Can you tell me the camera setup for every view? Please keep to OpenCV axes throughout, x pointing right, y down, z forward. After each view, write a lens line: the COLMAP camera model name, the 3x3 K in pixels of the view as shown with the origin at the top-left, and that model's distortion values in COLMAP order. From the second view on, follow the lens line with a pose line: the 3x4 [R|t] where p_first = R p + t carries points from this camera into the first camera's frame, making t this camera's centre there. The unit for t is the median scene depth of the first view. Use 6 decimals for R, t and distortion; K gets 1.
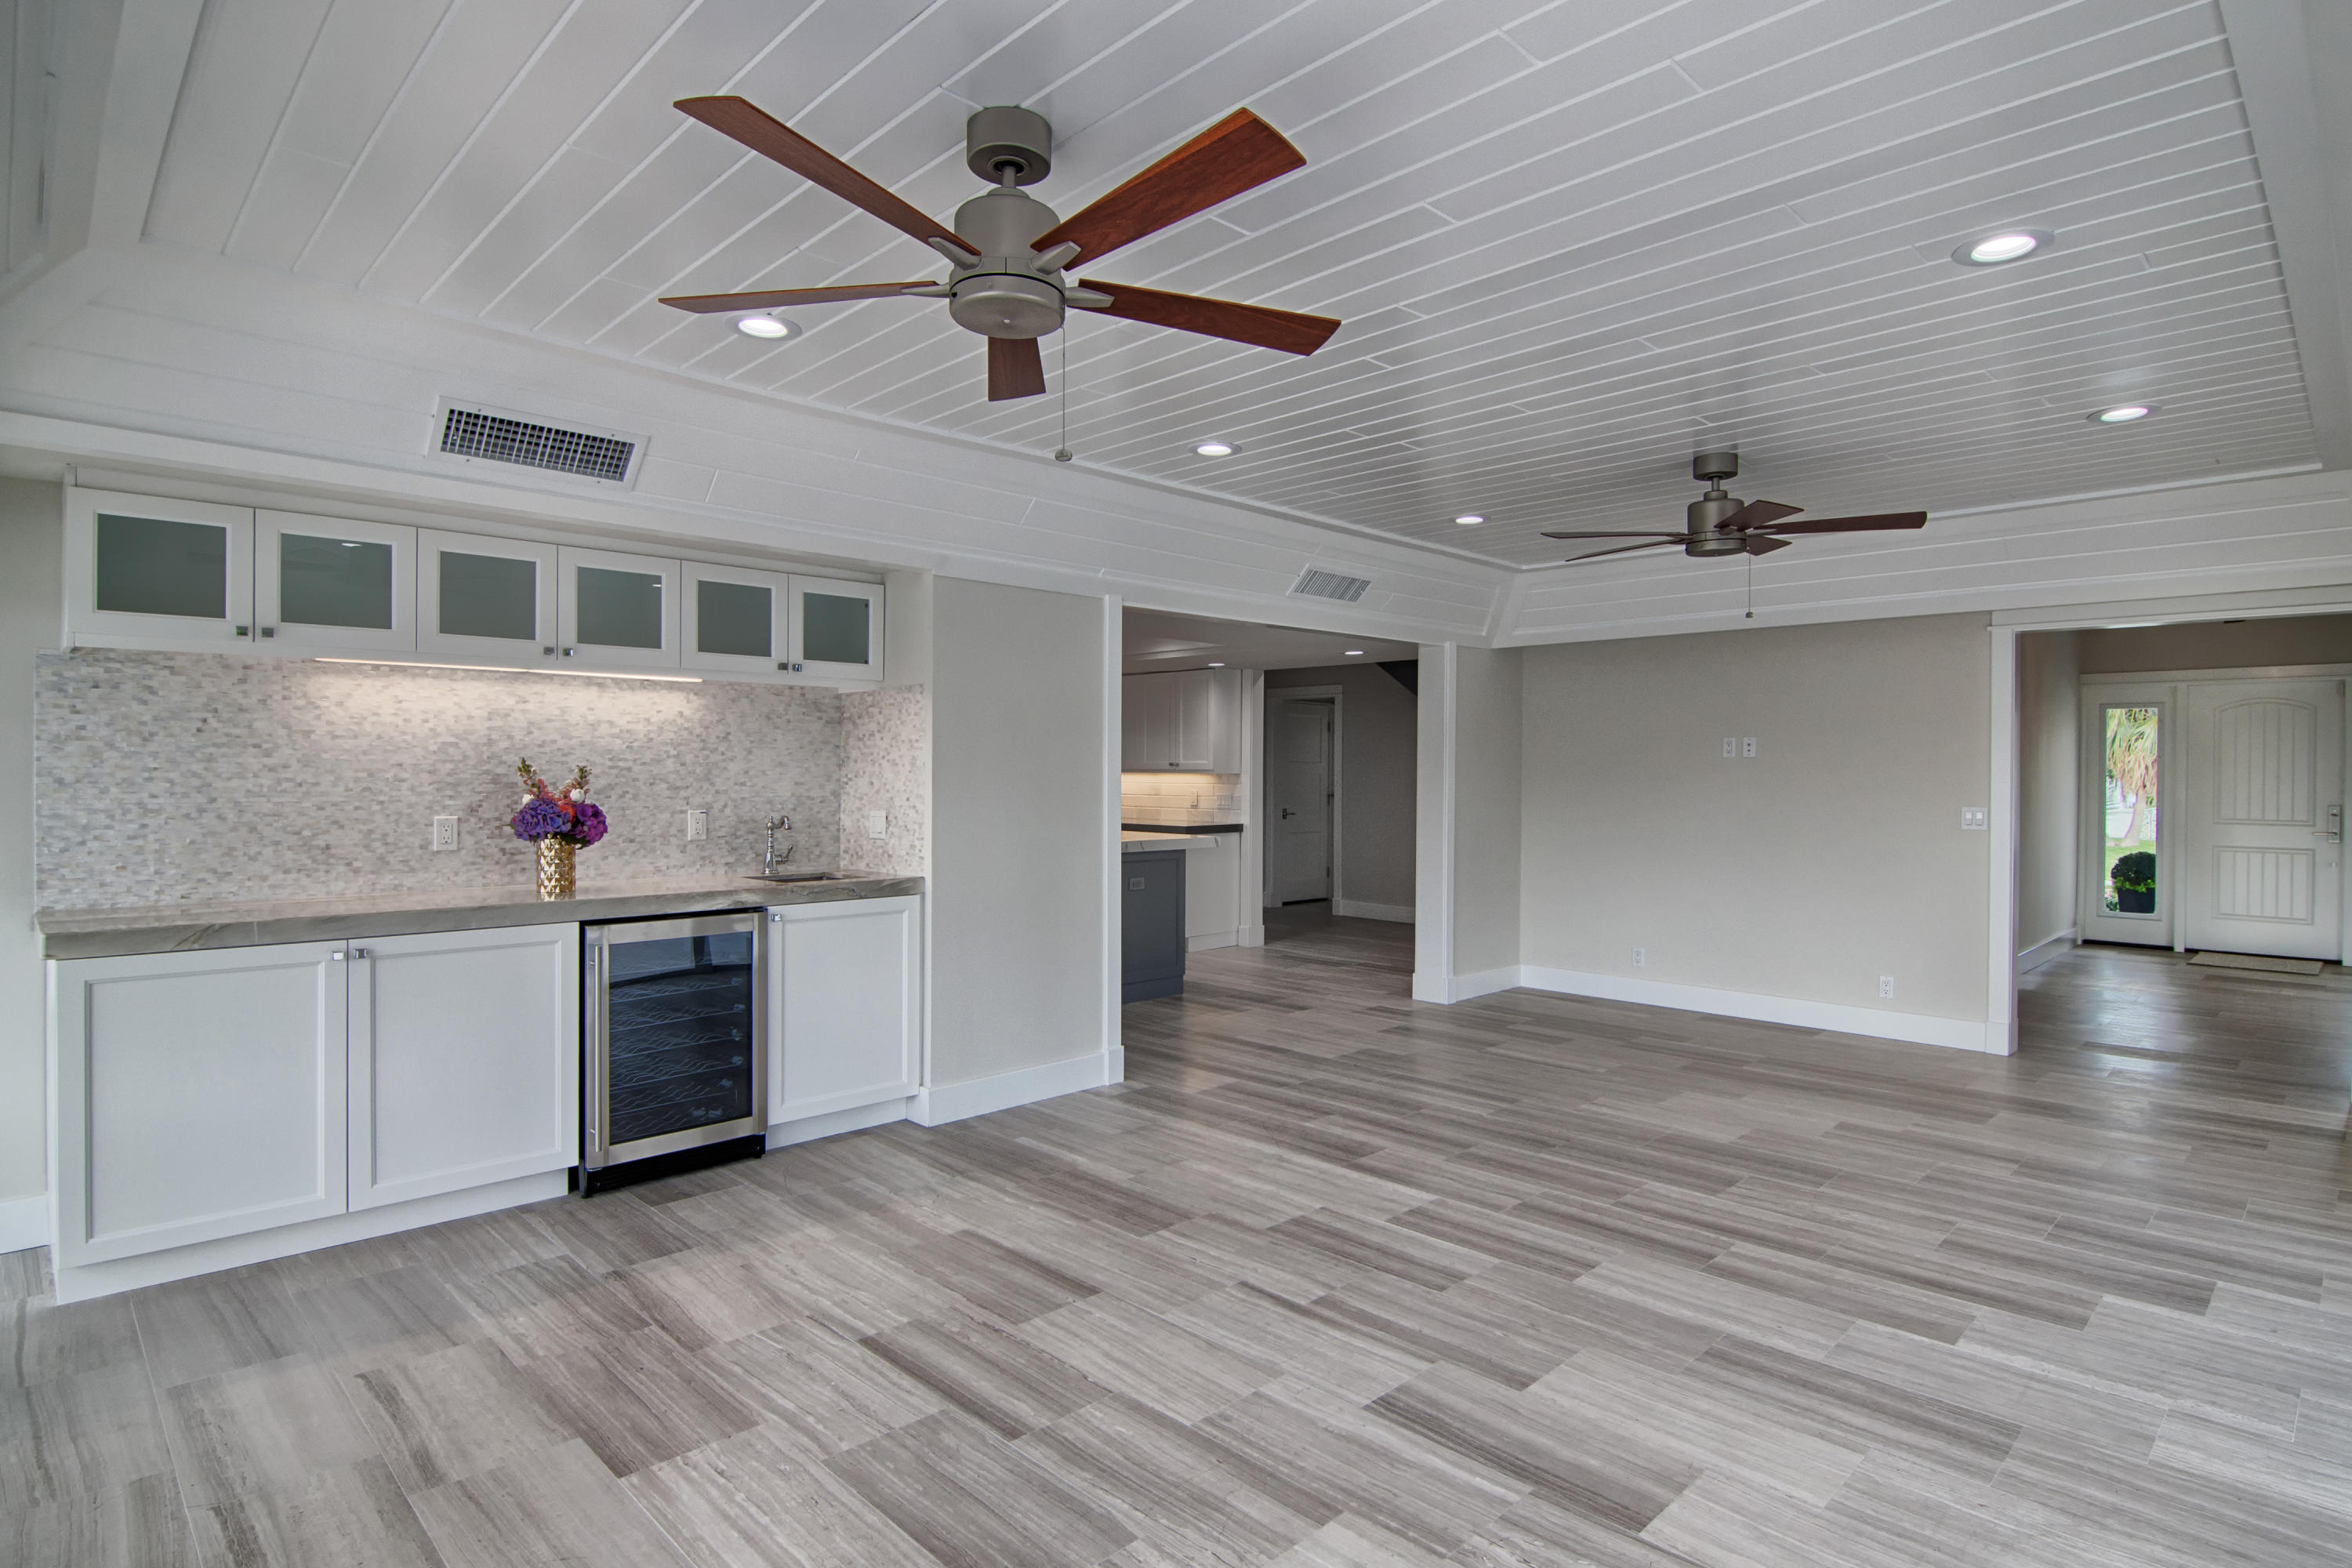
lens RADIAL K [[1201.5, 0, 1177.1], [0, 1201.5, 779.7], [0, 0, 1]] dist [-0.009543, -0.009247]
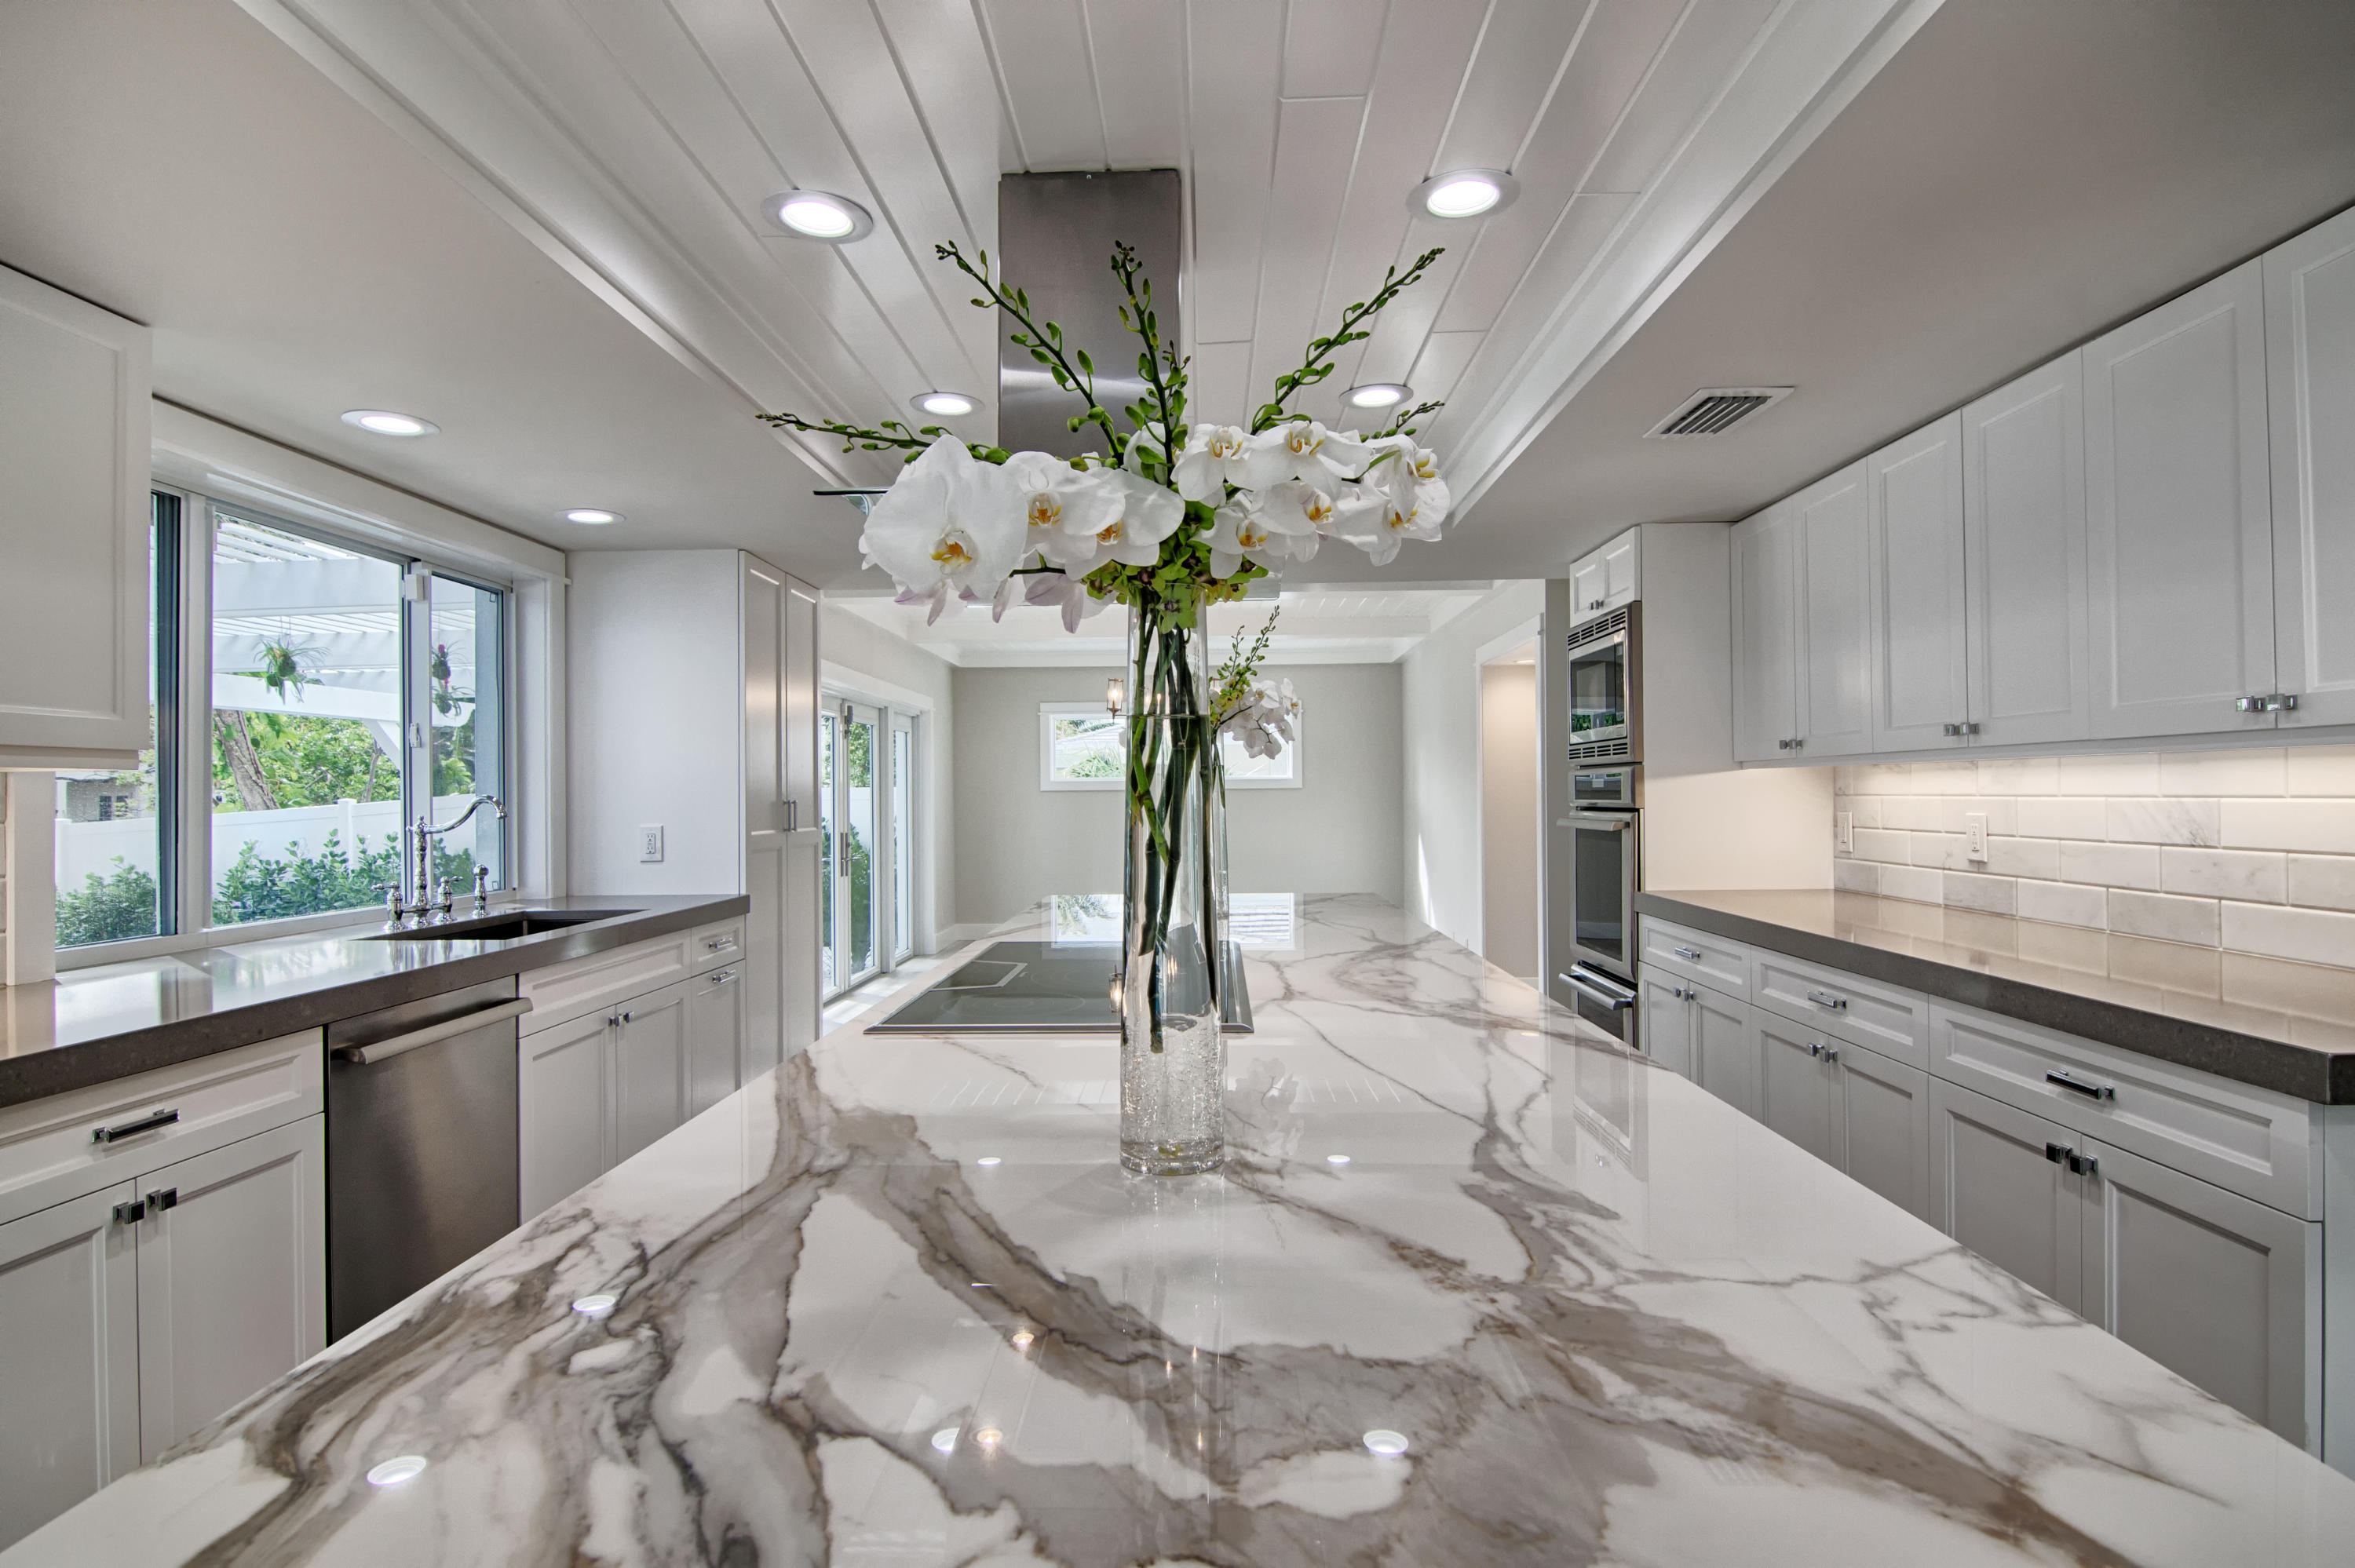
lens RADIAL K [[1202.9, 0, 1178.6], [0, 1202.9, 779.6], [0, 0, 1]] dist [-0.009543, -0.009247]
pose [[0.677113, -0.020006, -0.735607, 0.037747], [0.009011, 0.999781, -0.018896, 0.004703], [0.735824, 0.006166, 0.677145, 1.389810]]
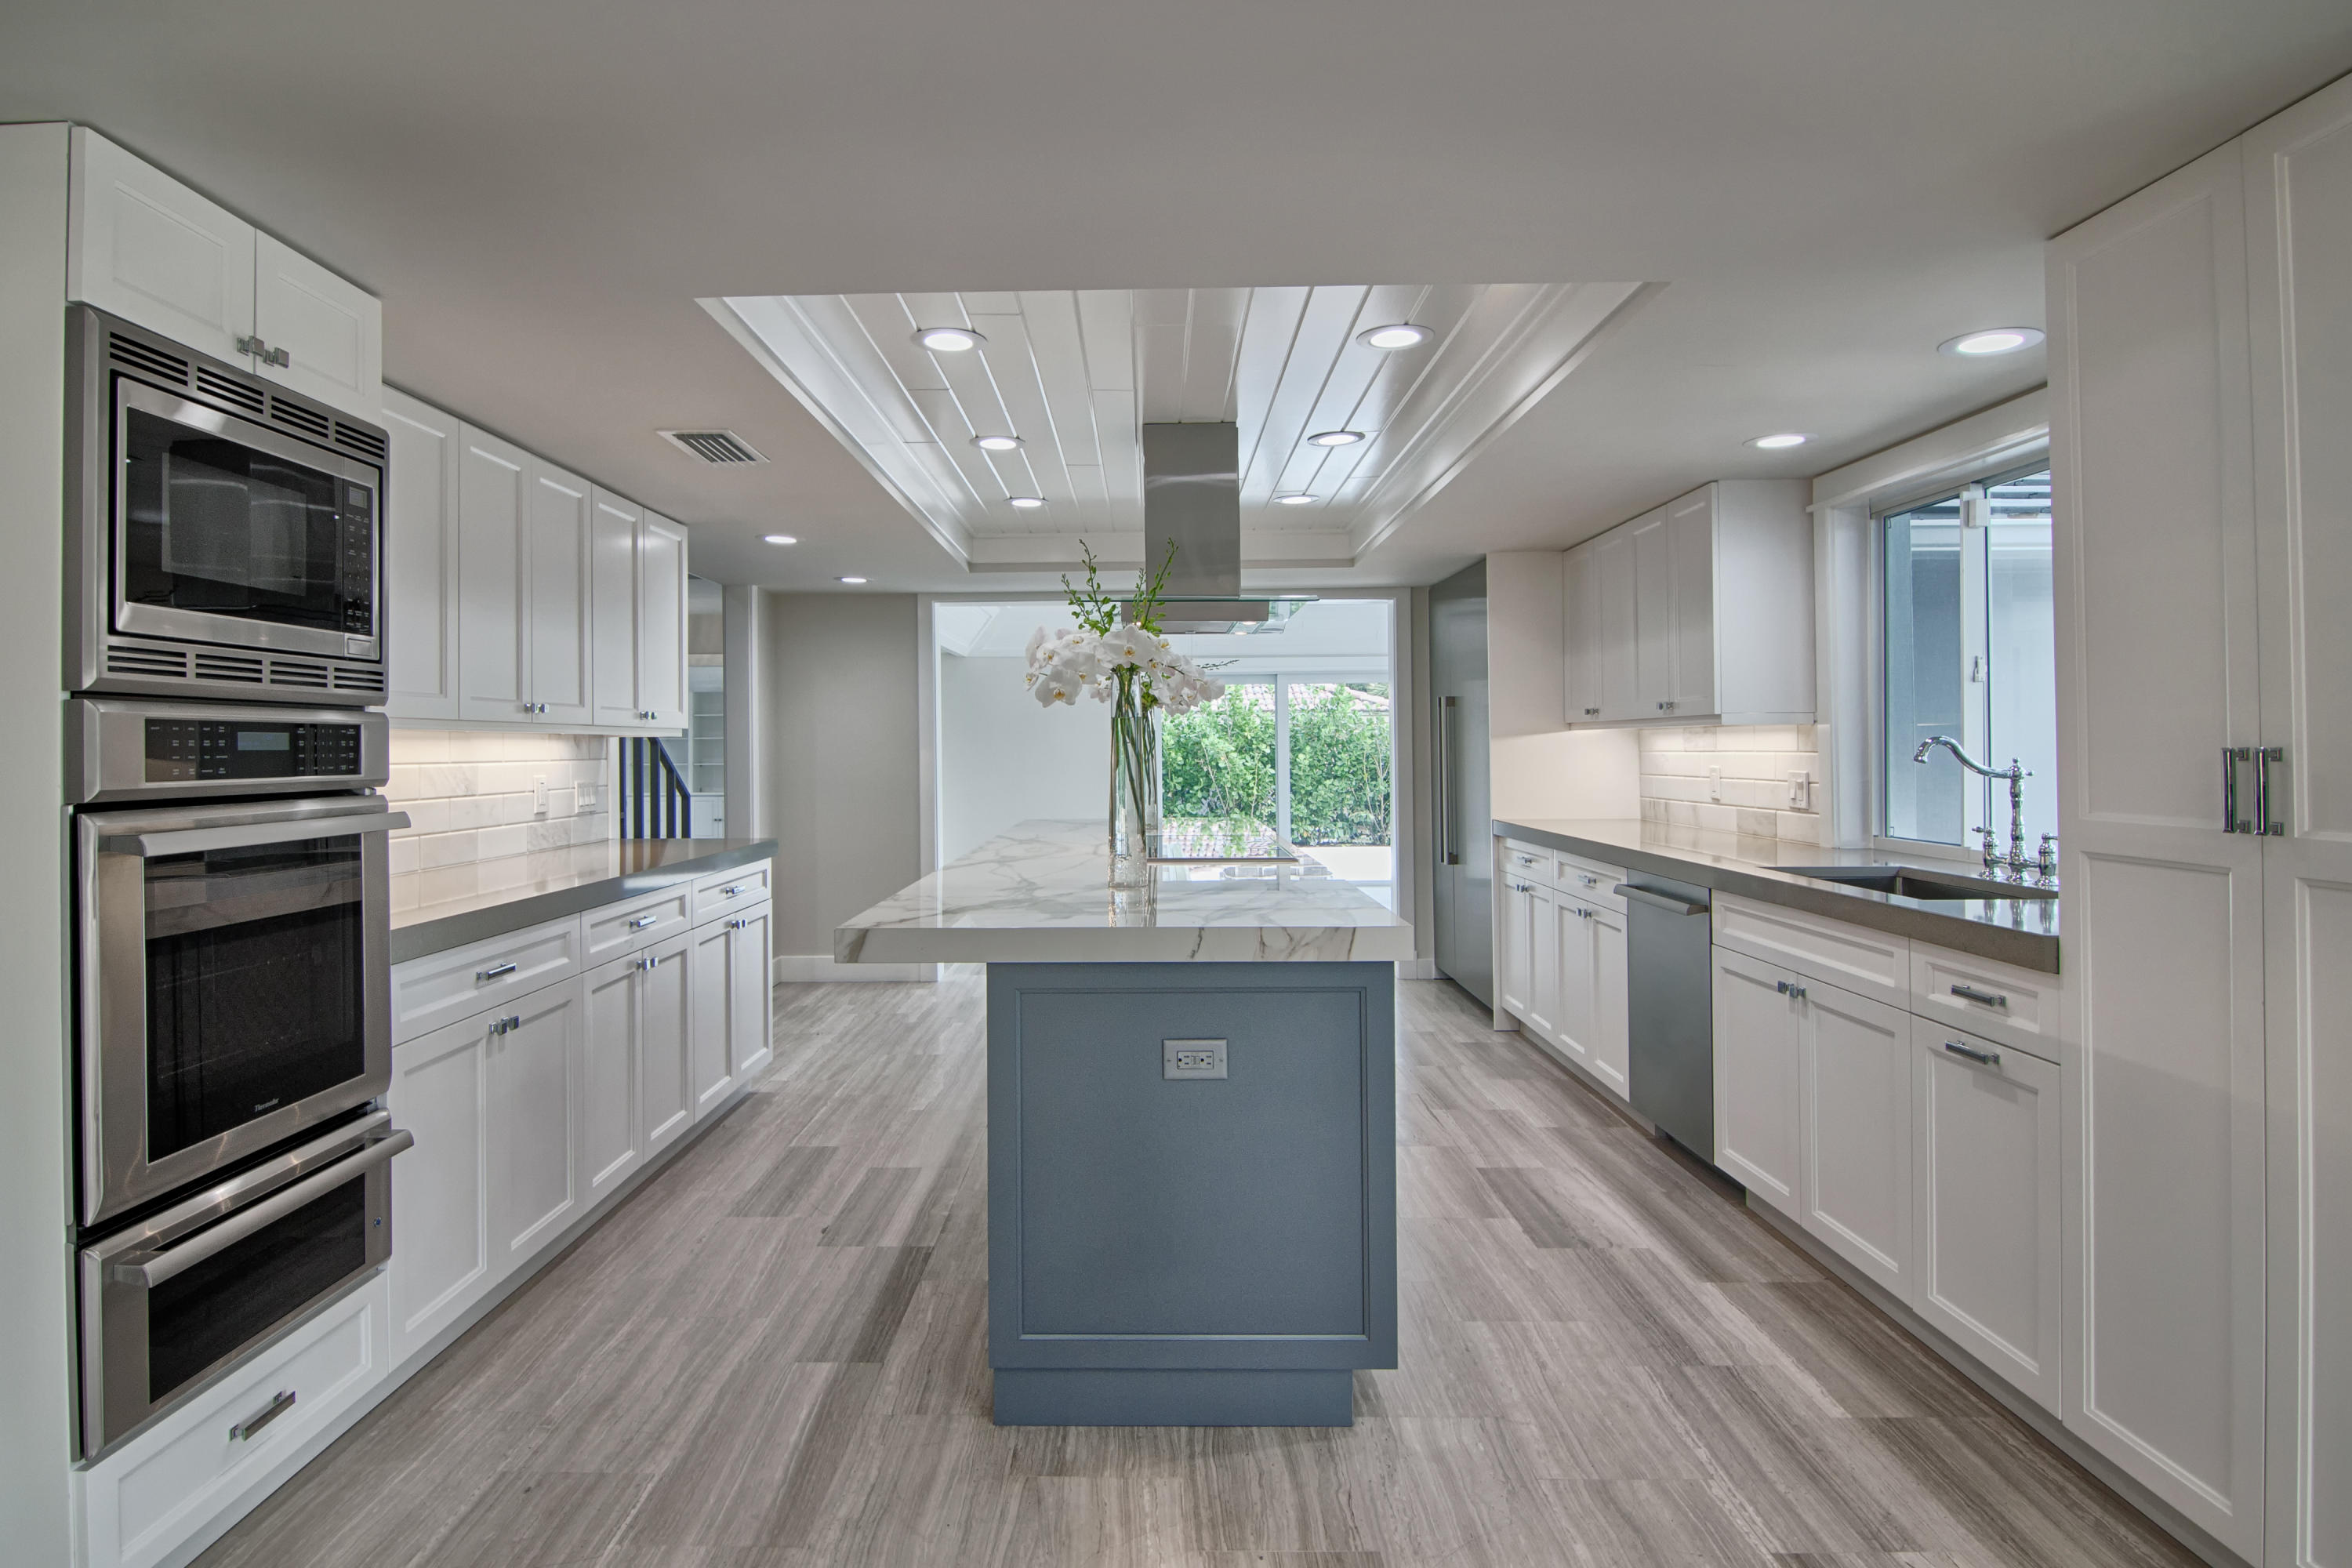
lens RADIAL K [[1201.5, 0, 1177.1], [0, 1201.5, 779.7], [0, 0, 1]] dist [-0.009543, -0.009247]
pose [[-0.698607, -0.019597, 0.715237, -0.840609], [0.008158, 0.999342, 0.035349, -0.004761], [-0.715459, 0.030530, -0.697987, 2.212752]]
